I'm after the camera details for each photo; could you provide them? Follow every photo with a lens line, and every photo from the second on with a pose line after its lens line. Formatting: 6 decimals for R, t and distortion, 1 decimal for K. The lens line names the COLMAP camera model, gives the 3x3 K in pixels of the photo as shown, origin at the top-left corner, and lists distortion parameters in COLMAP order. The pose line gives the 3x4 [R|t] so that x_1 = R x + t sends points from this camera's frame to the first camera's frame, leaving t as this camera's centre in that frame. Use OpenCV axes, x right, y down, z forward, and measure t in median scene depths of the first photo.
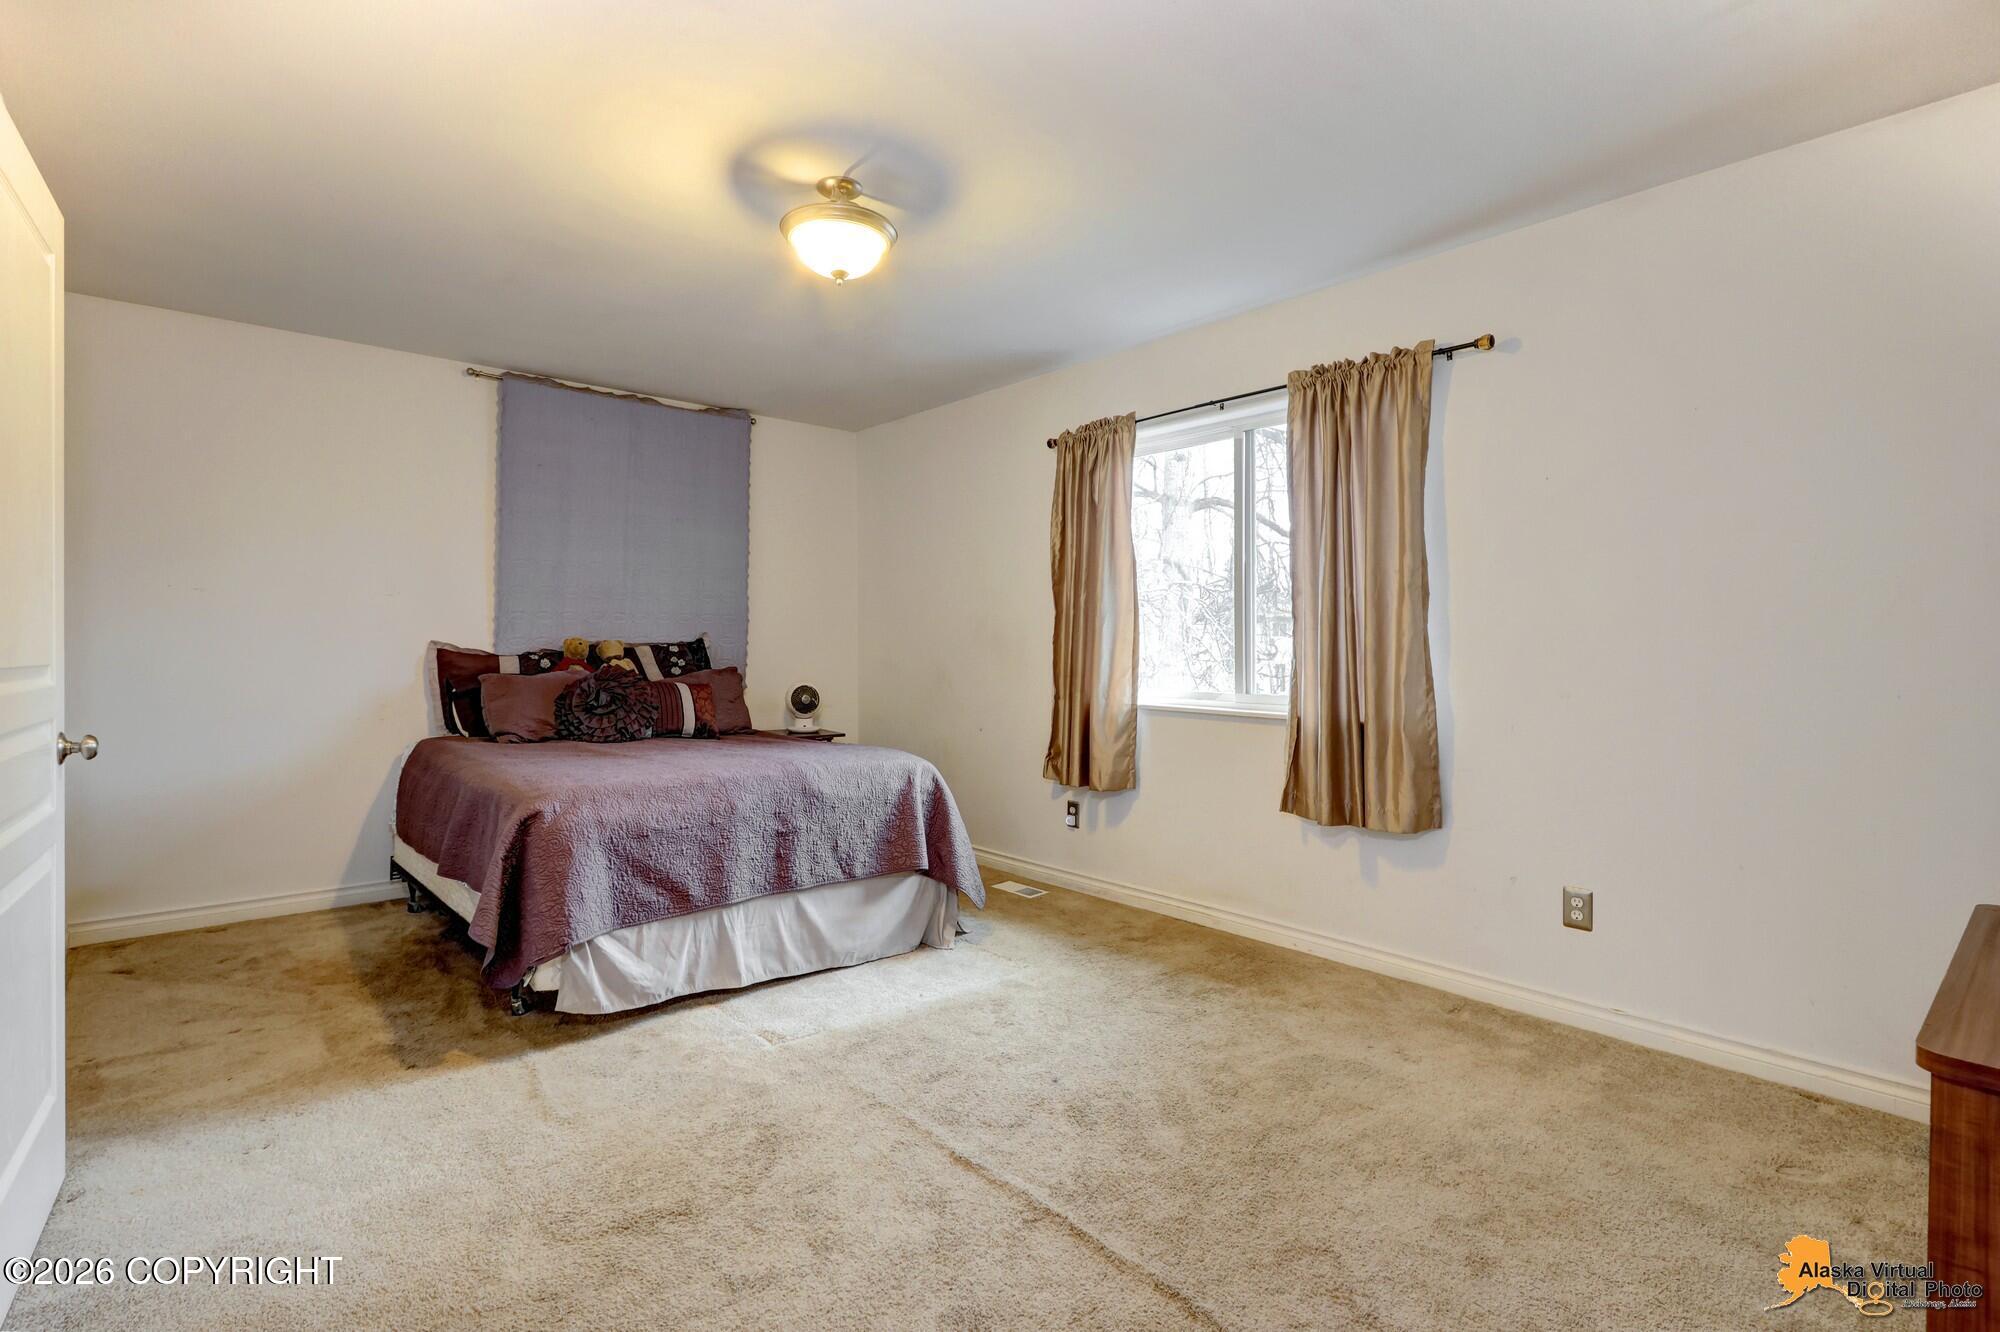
lens RADIAL K [[933.5, 0, 1022.5], [0, 933.5, 654.9], [0, 0, 1]] dist [0.002811, -0.000413]
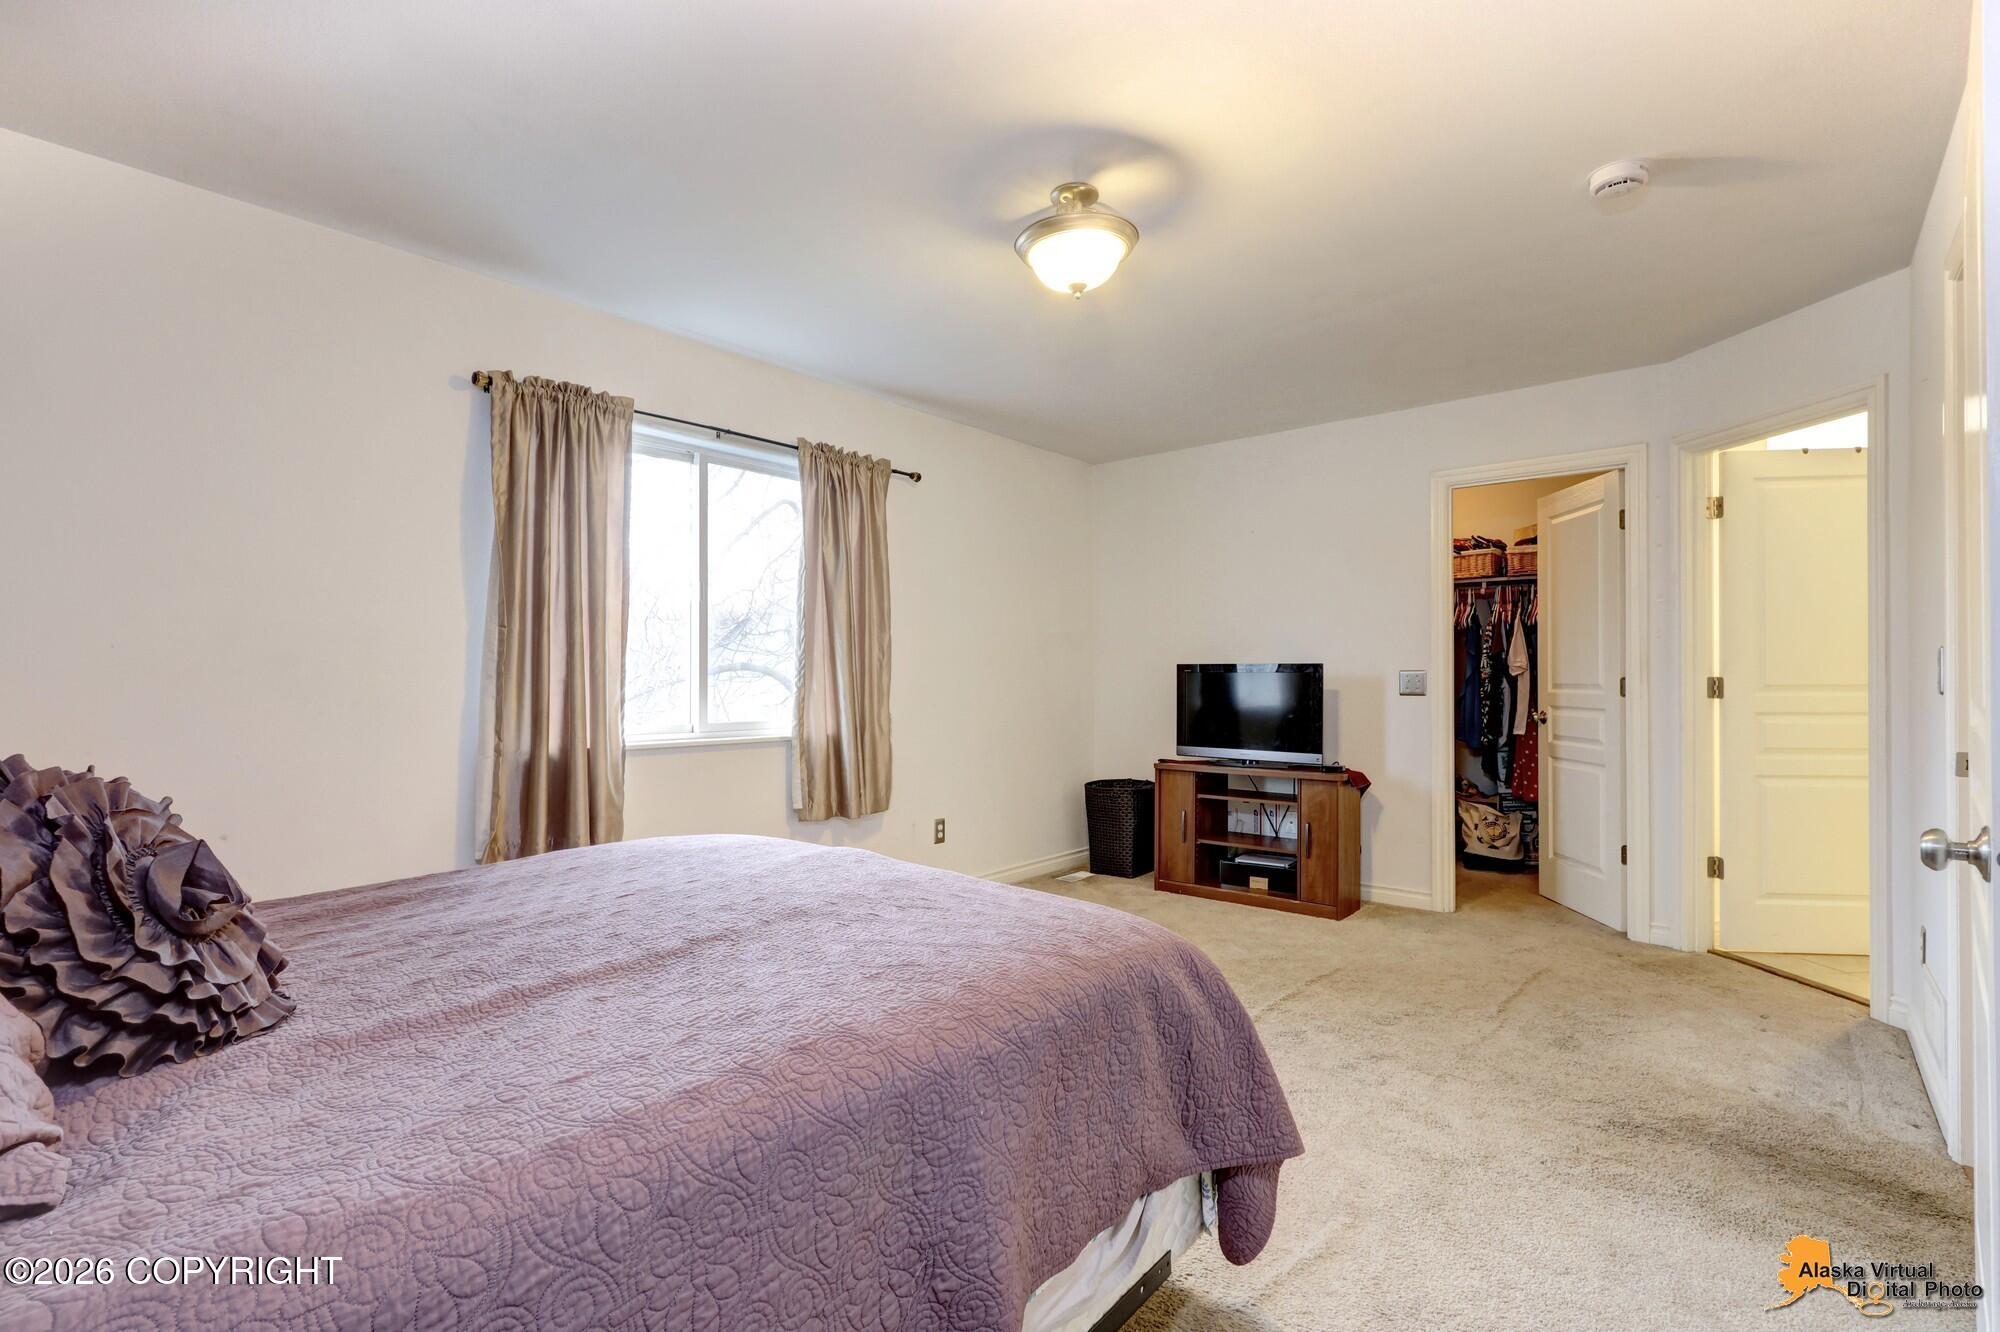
lens RADIAL K [[944.8, 0, 1009.2], [0, 944.8, 662.5], [0, 0, 1]] dist [0.000878, -0.000370]
pose [[-0.163843, -0.001325, 0.986485, -0.977363], [0.006706, 0.999974, 0.002457, -0.028642], [-0.986464, 0.007018, -0.163830, 1.012429]]
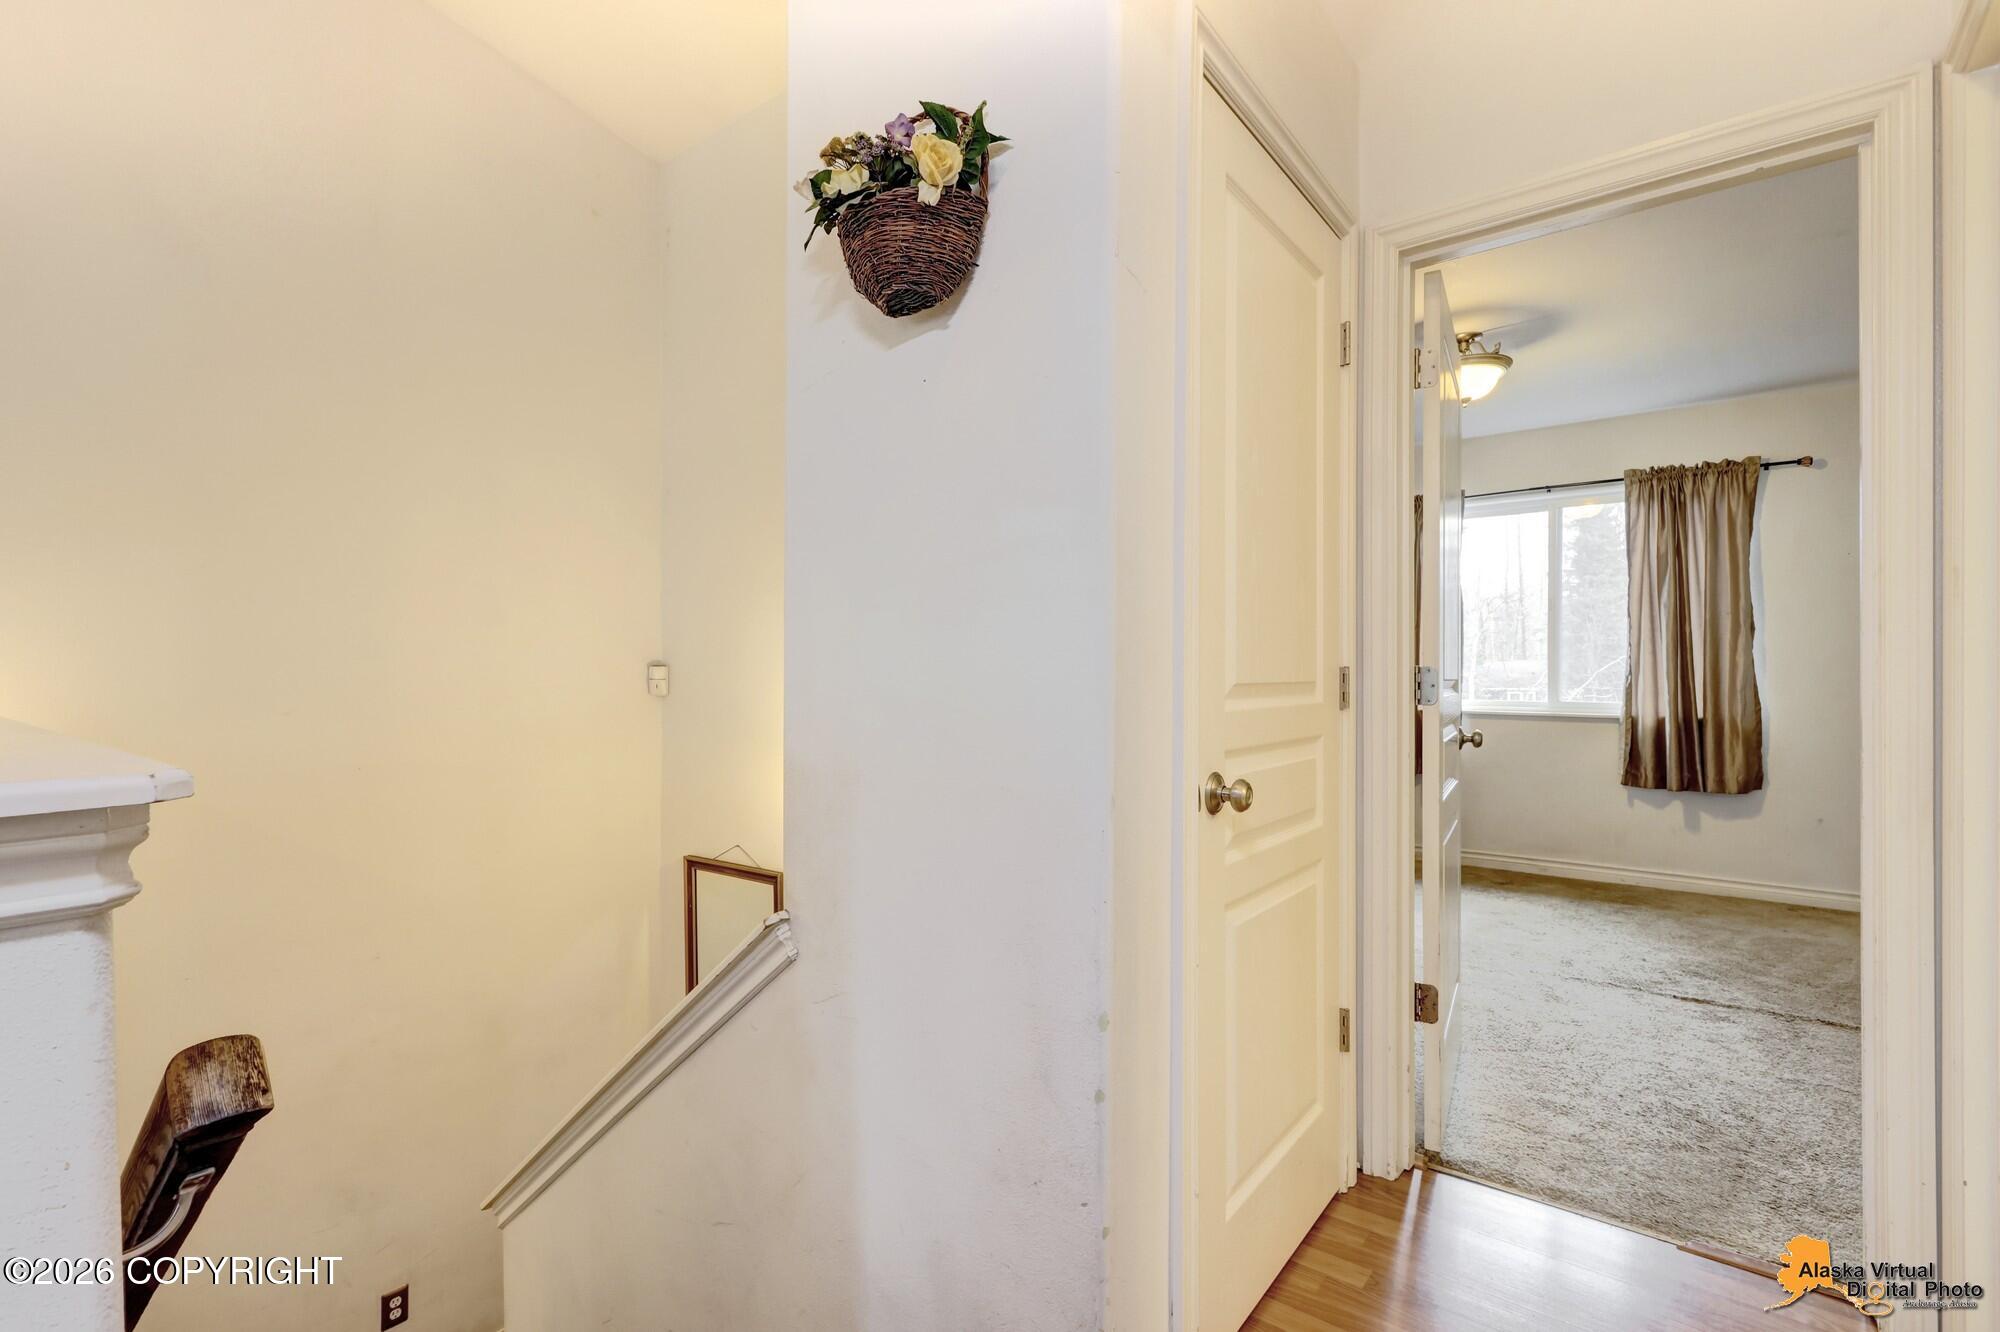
lens RADIAL K [[918.5, 0, 1004.9], [0, 918.5, 671.1], [0, 0, 1]] dist [0.024081, 0.000078]
pose [[0.979352, -0.004927, 0.202103, -0.978407], [0.006617, 0.999949, -0.007685, 0.003857], [-0.202054, 0.008864, 0.979334, -0.187485]]
